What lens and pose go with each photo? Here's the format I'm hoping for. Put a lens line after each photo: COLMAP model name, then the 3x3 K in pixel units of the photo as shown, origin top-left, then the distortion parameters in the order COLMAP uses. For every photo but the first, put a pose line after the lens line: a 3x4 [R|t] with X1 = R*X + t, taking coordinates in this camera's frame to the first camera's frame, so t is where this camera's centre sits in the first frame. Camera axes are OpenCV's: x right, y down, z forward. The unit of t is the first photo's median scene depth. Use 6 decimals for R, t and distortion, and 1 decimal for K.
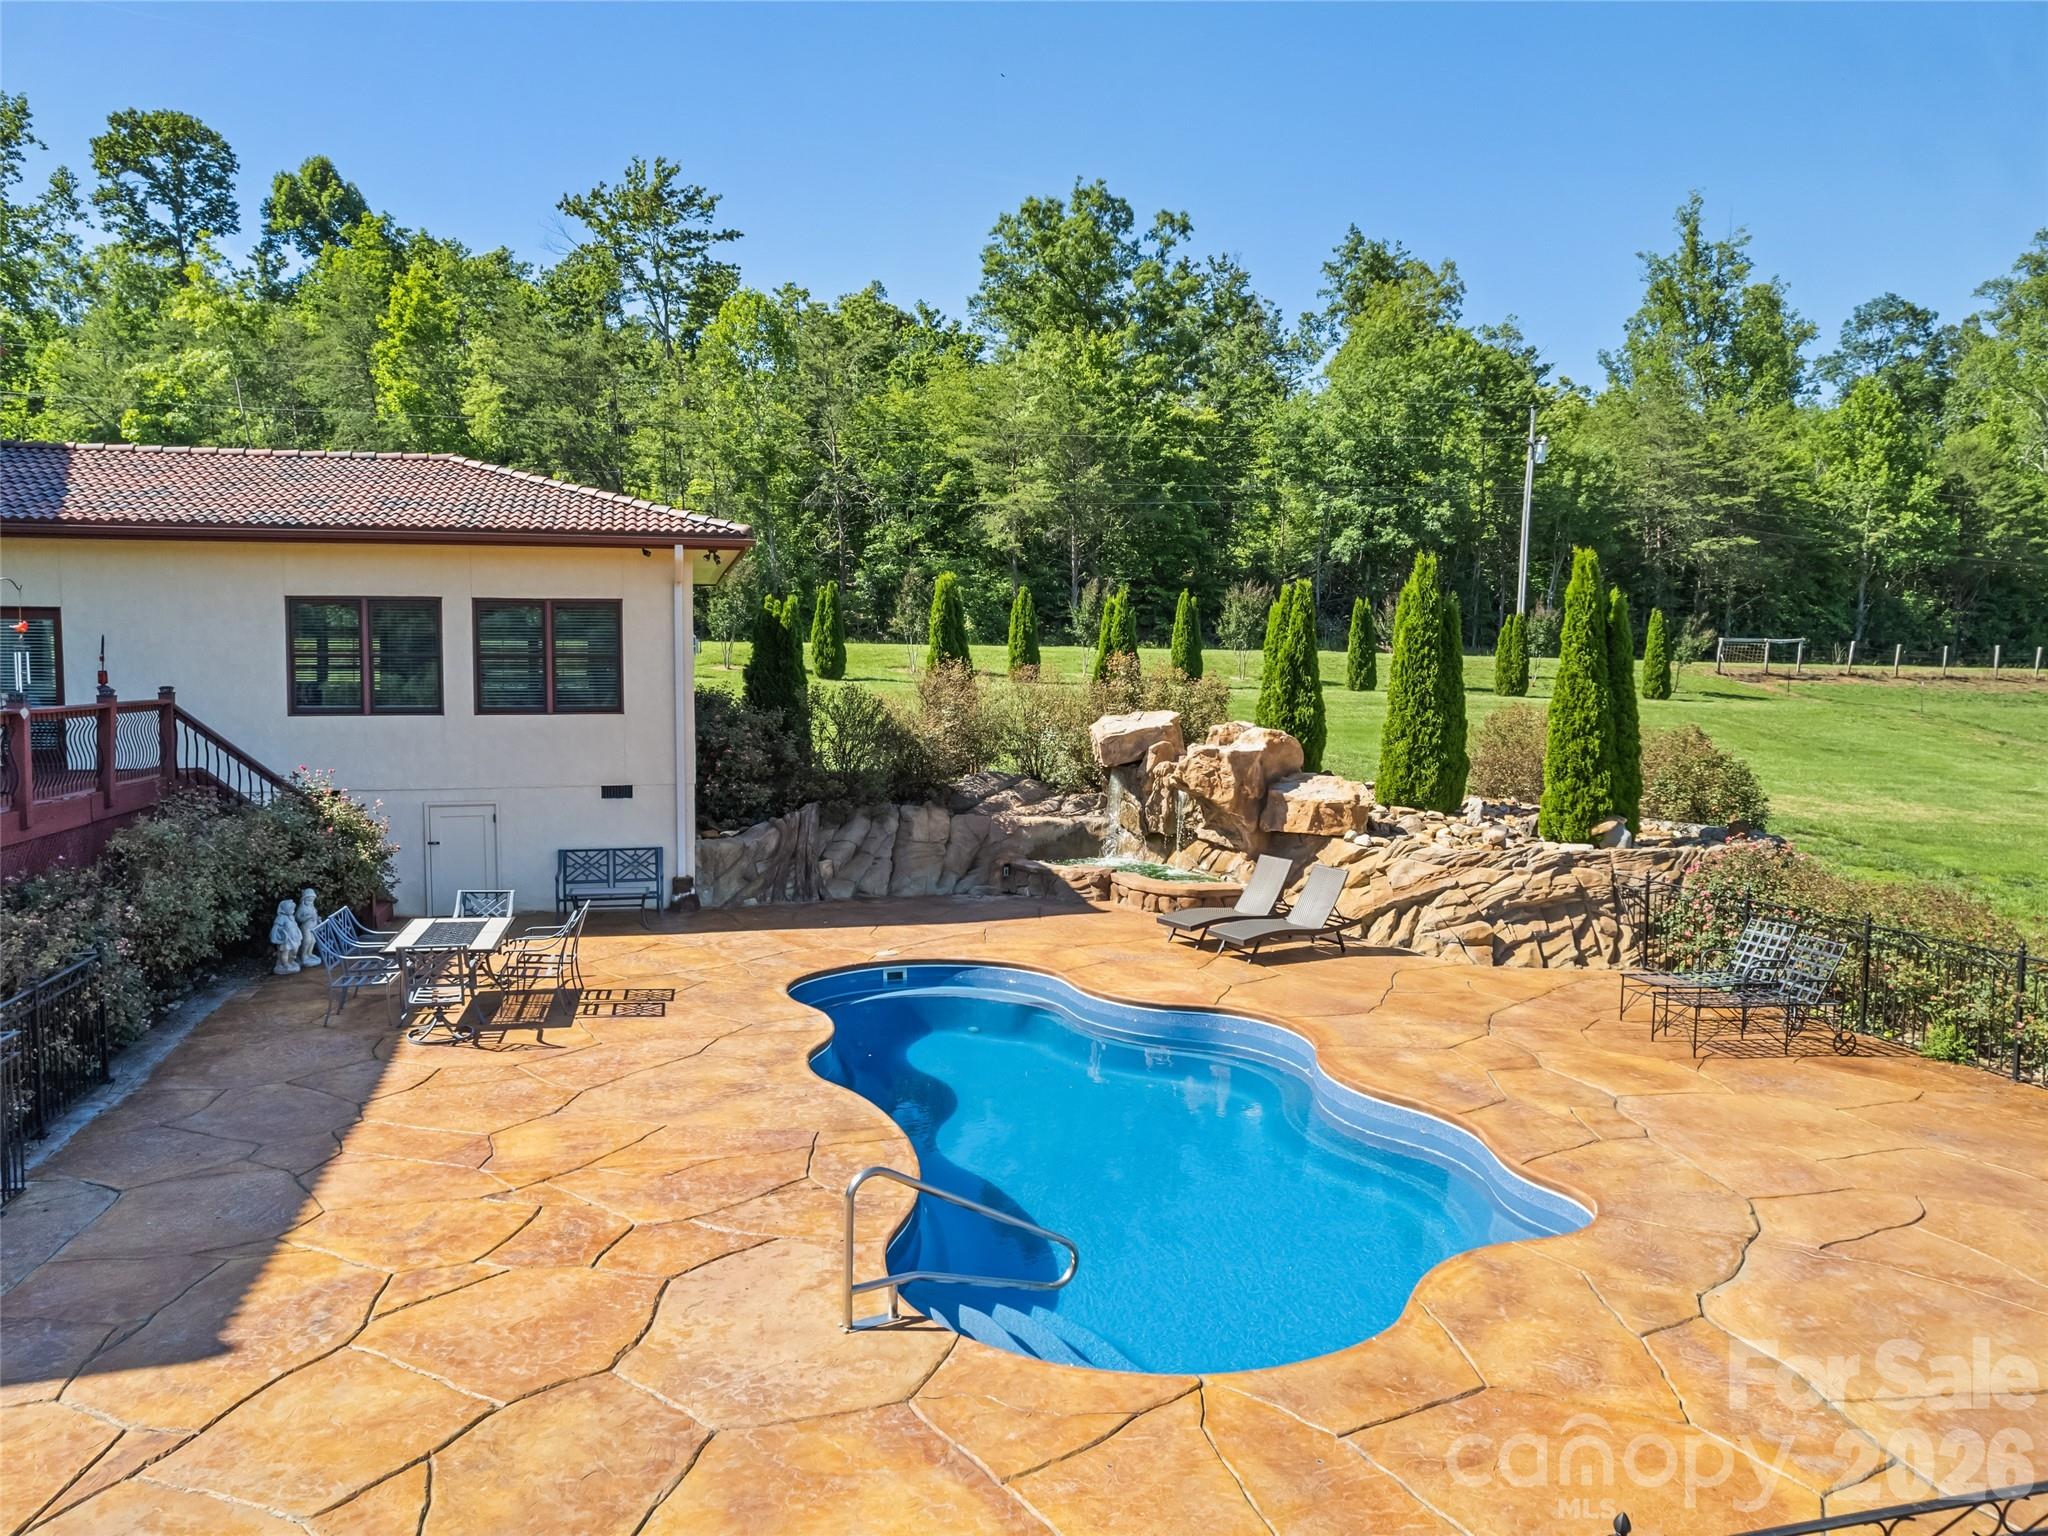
lens RADIAL K [[1486.4, 0, 1024.0], [0, 1486.4, 768.0], [0, 0, 1]] dist [-0.046507, 0.038529]
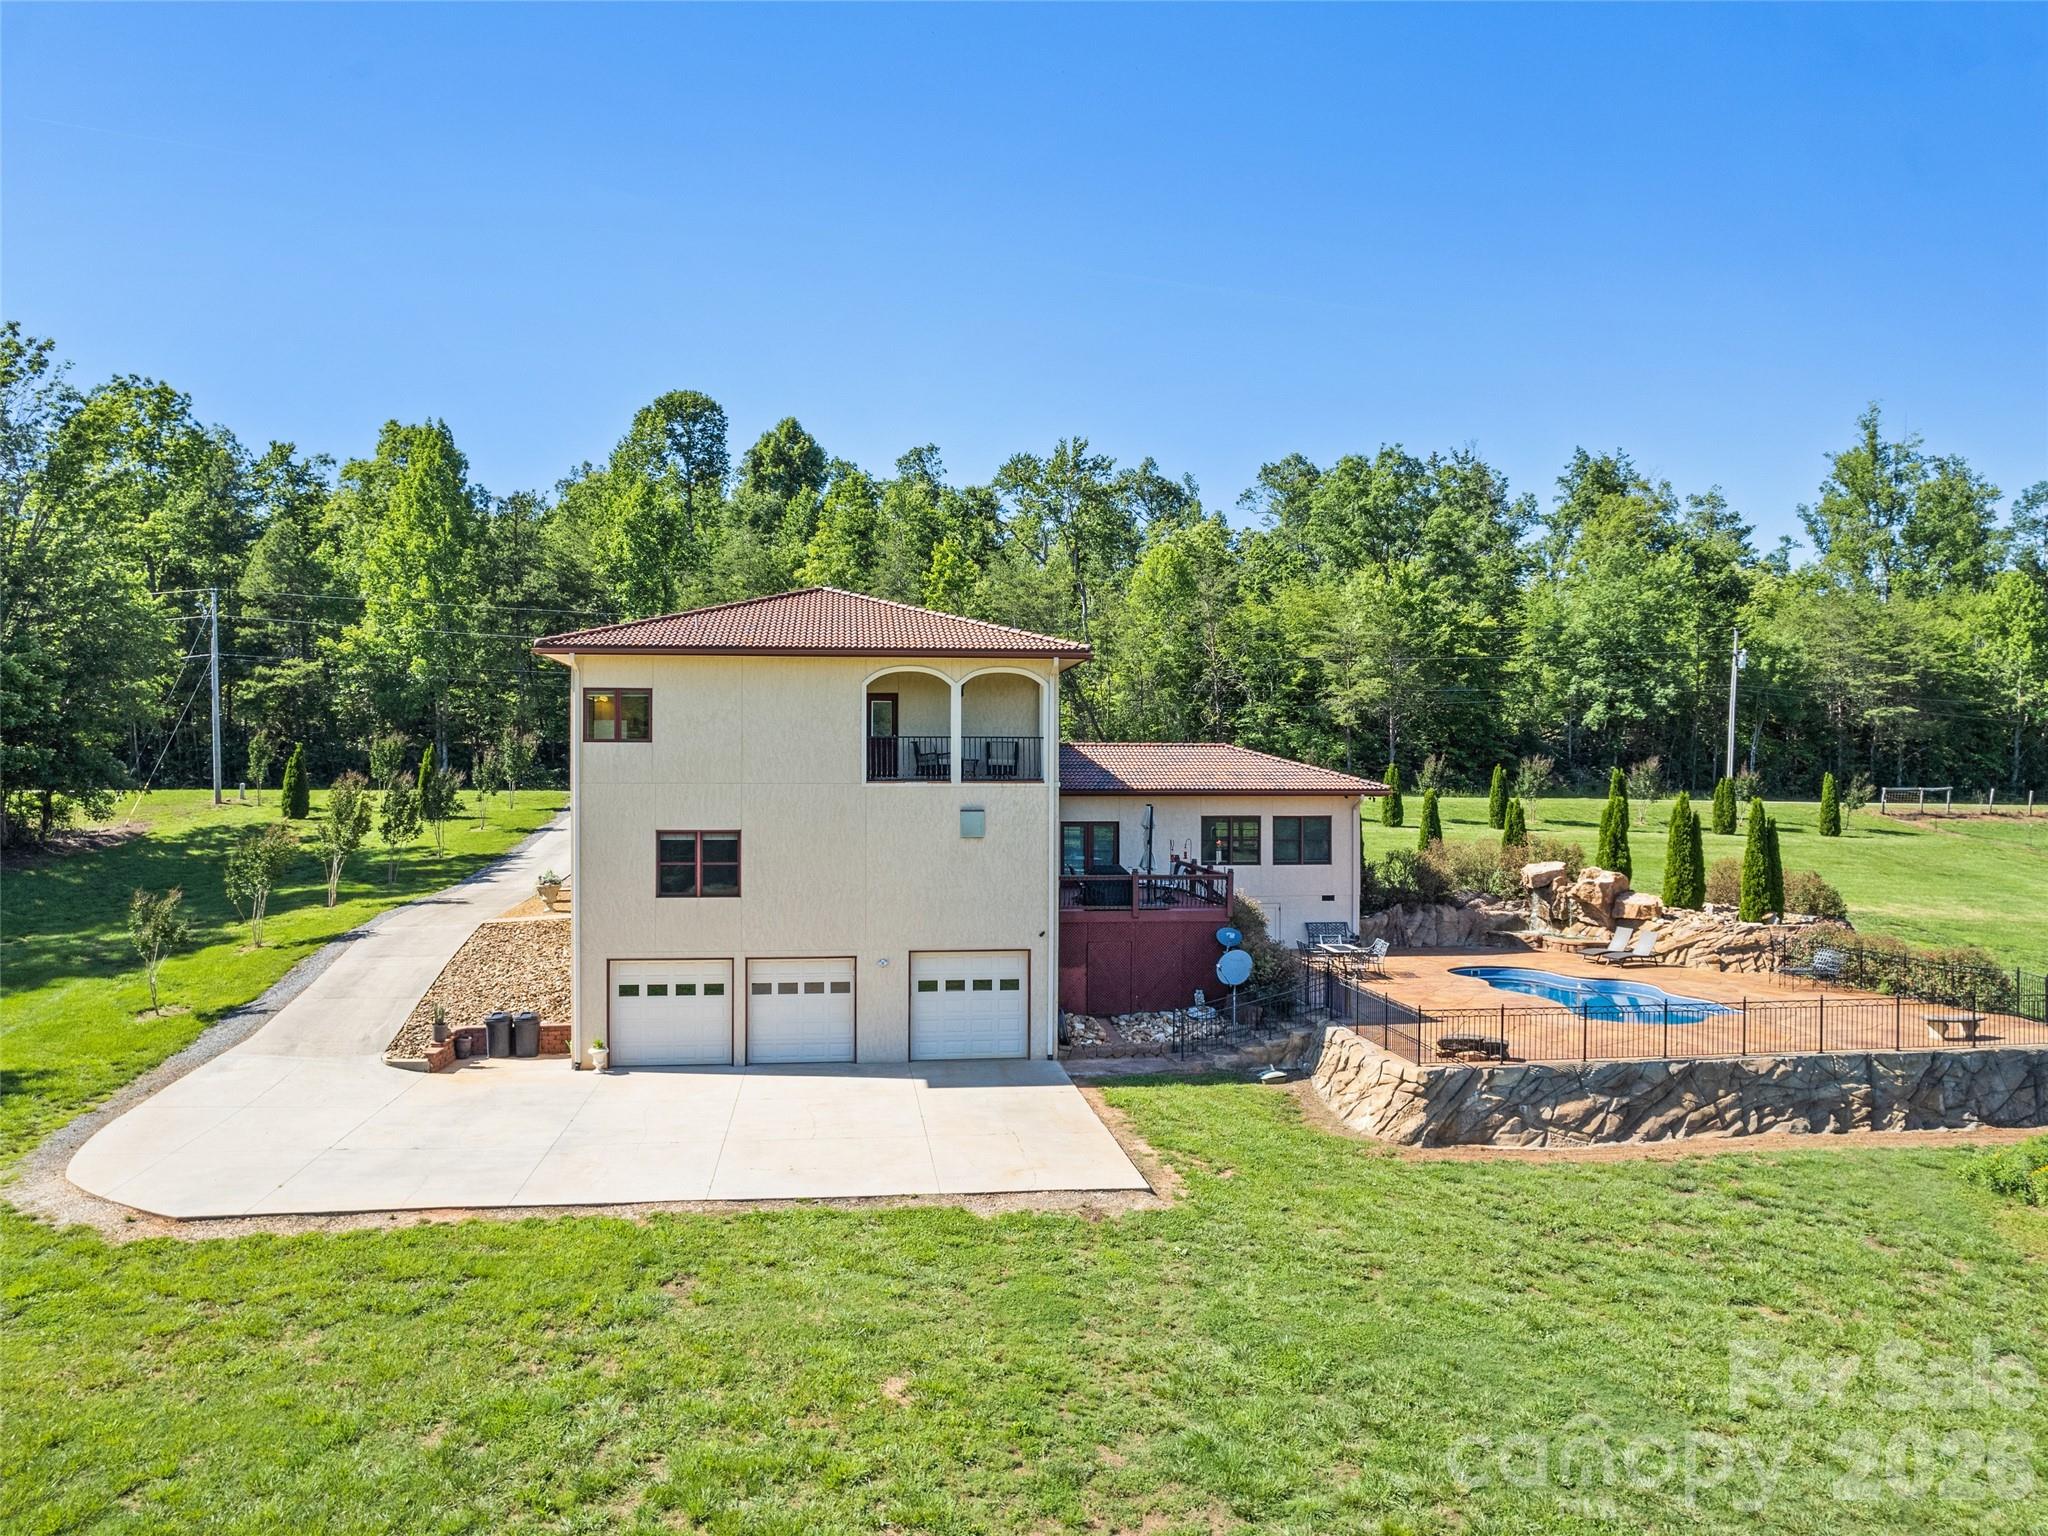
lens RADIAL K [[1491.7, 0, 1024.0], [0, 1491.7, 768.0], [0, 0, 1]] dist [-0.069820, 0.077017]
pose [[0.992248, -0.001279, -0.124268, -0.142098], [-0.007286, 0.997629, -0.068441, -0.007669], [0.124061, 0.068815, 0.989886, -0.429389]]
